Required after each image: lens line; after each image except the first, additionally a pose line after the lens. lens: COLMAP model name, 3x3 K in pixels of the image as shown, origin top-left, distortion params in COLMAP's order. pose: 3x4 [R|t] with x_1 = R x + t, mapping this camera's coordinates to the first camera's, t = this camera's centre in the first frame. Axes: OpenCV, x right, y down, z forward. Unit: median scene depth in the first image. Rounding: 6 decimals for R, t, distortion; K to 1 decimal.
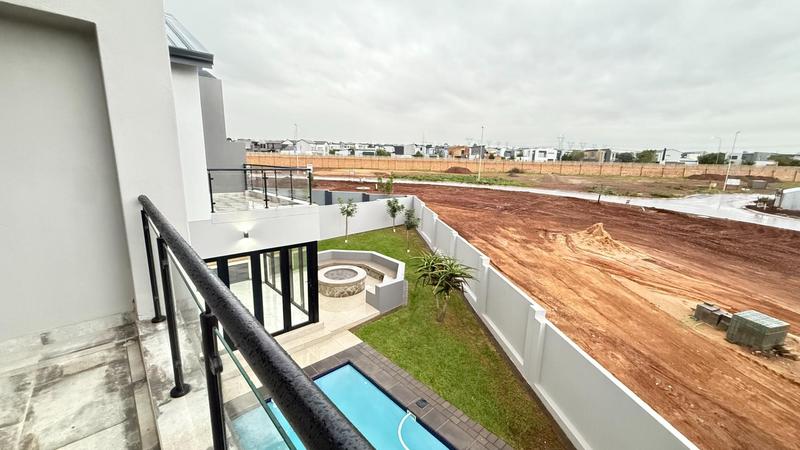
lens RADIAL K [[317.1, 0, 397.3], [0, 317.1, 221.7], [0, 0, 1]] dist [-0.001697, 0.000471]
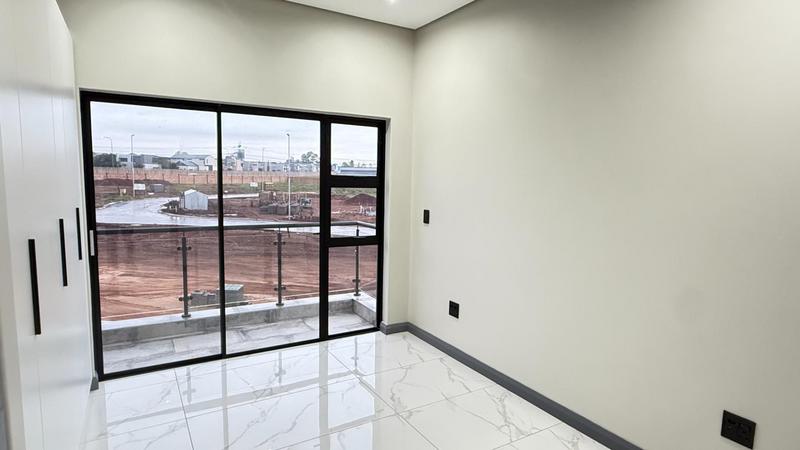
lens RADIAL K [[456.6, 0, 402.2], [0, 456.6, 225.8], [0, 0, 1]] dist [0.002433, 0.000270]
pose [[0.201378, -0.126414, 0.971322, -0.124735], [0.173074, 0.980627, 0.091743, -0.000542], [-0.964102, 0.149635, 0.219356, -0.037978]]
